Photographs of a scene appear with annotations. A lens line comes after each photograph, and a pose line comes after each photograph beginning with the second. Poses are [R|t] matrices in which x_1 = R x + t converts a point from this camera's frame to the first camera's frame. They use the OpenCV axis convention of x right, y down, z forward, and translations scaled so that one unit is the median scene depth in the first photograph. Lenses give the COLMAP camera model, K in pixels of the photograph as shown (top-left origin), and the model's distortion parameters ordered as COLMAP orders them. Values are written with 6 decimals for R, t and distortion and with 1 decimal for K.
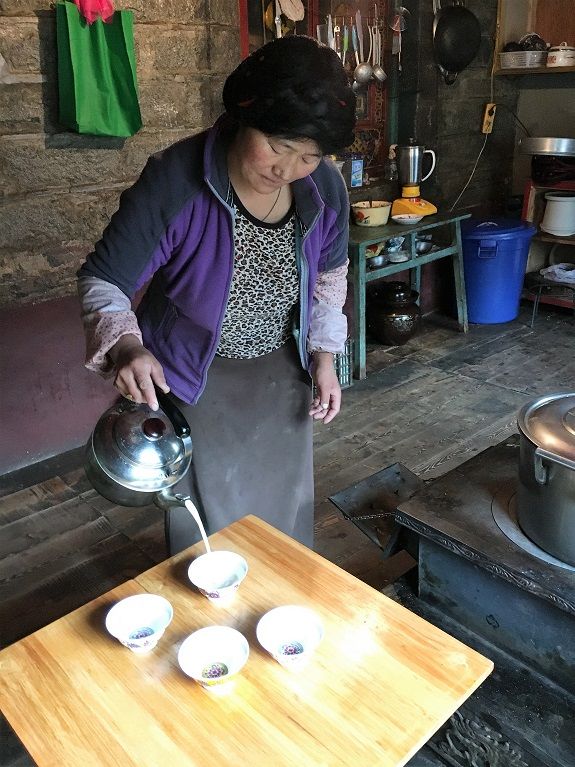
lens RADIAL K [[660.4, 0, 285.0], [0, 660.4, 383.0], [0, 0, 1]] dist [0.070378, -0.096307]
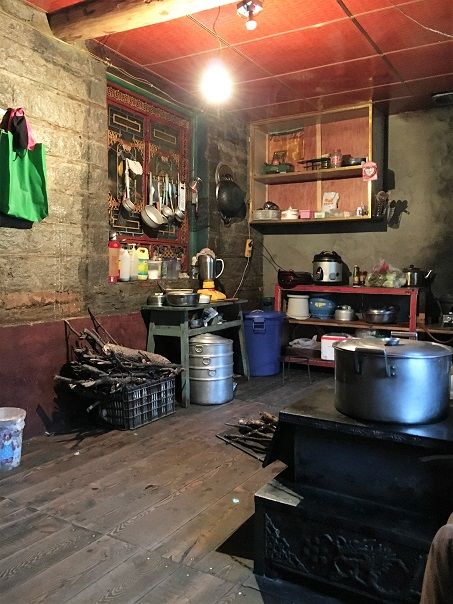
lens RADIAL K [[520.0, 0, 224.6], [0, 520.0, 299.3], [0, 0, 1]] dist [0.070378, -0.096307]
pose [[0.953043, 0.031009, 0.301242, -0.129240], [0.073806, 0.940965, -0.330361, 0.133632], [-0.293702, 0.337082, 0.894491, -0.048319]]
